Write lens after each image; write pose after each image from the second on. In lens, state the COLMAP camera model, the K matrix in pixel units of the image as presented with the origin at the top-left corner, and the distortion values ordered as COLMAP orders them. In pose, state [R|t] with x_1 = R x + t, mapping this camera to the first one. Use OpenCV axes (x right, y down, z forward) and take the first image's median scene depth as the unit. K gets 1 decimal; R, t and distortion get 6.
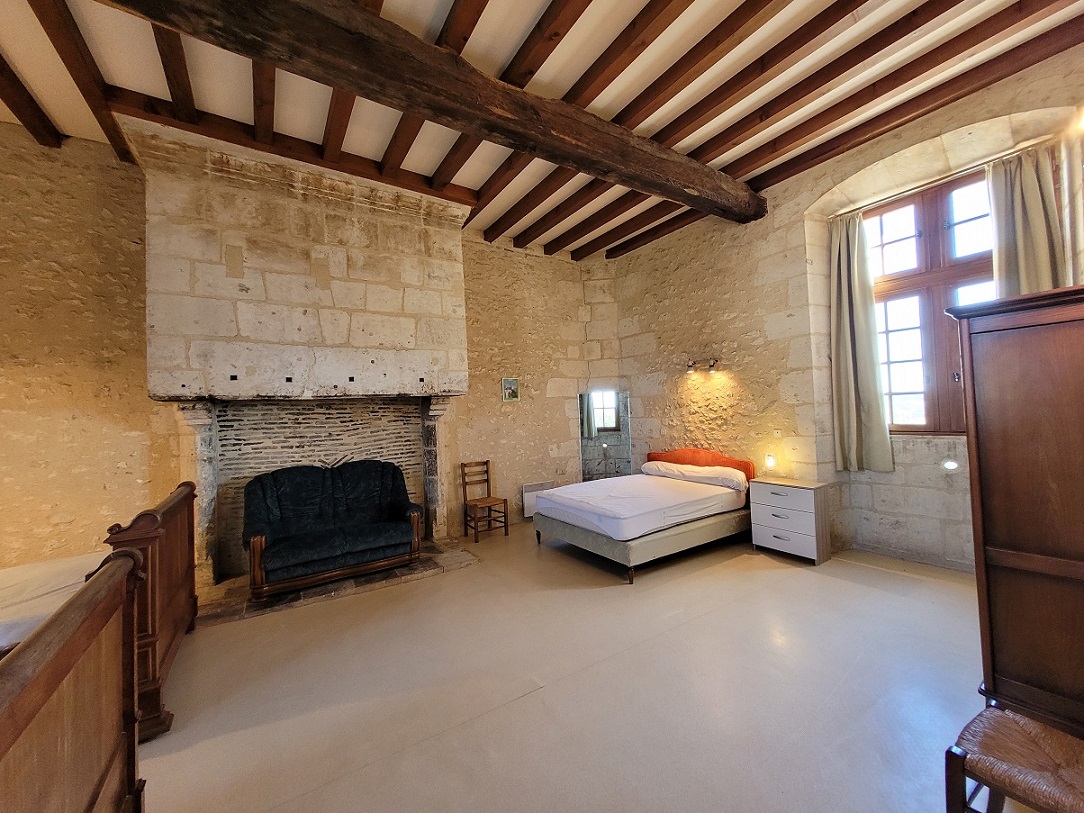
lens RADIAL K [[426.6, 0, 550.7], [0, 426.6, 401.0], [0, 0, 1]] dist [0.002202, -0.000826]
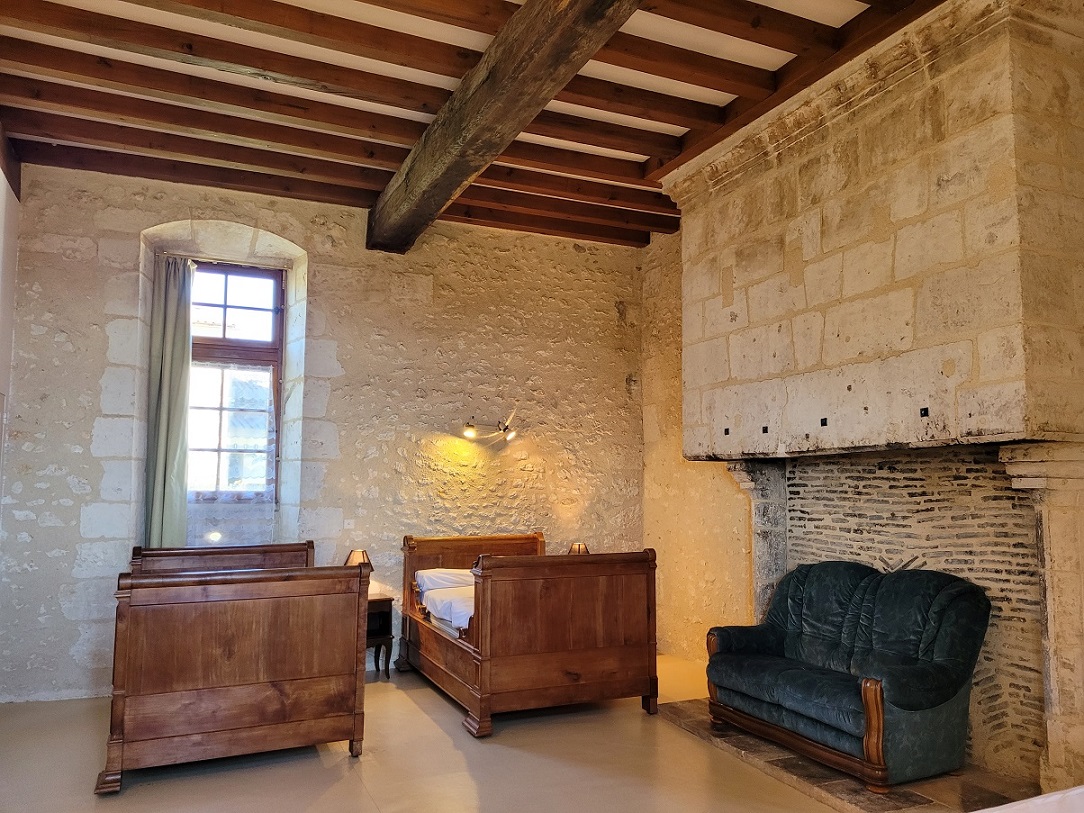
lens RADIAL K [[812.3, 0, 545.9], [0, 812.3, 409.8], [0, 0, 1]] dist [0.062553, -0.048887]
pose [[-0.166287, -0.058474, -0.984342, 0.681130], [0.027206, 0.997588, -0.063857, -0.005902], [0.985702, -0.037398, -0.164295, 0.761481]]
